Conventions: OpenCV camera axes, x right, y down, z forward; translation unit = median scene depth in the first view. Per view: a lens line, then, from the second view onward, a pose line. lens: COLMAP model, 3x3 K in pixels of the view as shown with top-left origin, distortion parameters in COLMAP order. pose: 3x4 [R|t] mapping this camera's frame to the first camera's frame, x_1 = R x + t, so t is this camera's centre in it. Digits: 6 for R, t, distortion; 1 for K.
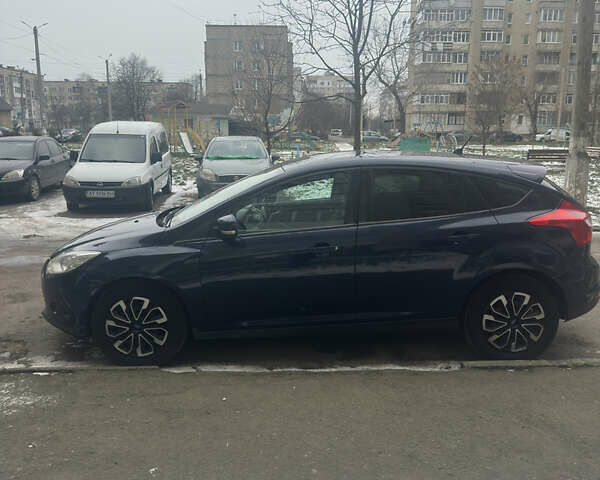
lens RADIAL K [[553.2, 0, 299.8], [0, 553.2, 244.4], [0, 0, 1]] dist [0.012821, 0.000000]
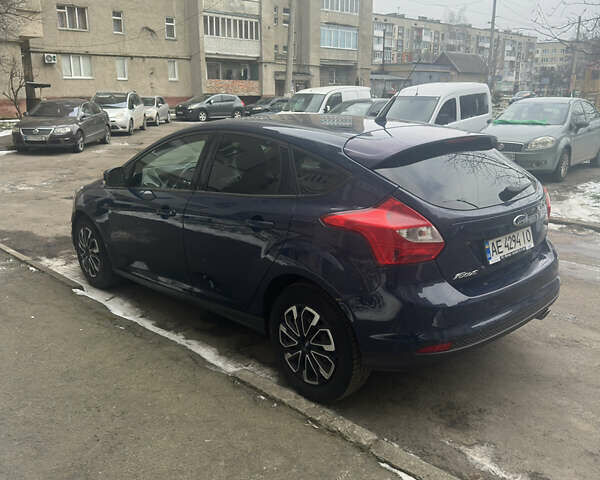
lens RADIAL K [[553.2, 0, 303.7], [0, 553.2, 236.4], [0, 0, 1]] dist [0.012821, 0.000000]
pose [[0.700132, 0.177203, -0.691676, 0.879794], [-0.141793, 0.983927, 0.108549, -0.087434], [0.699793, 0.022076, 0.714004, 0.451222]]
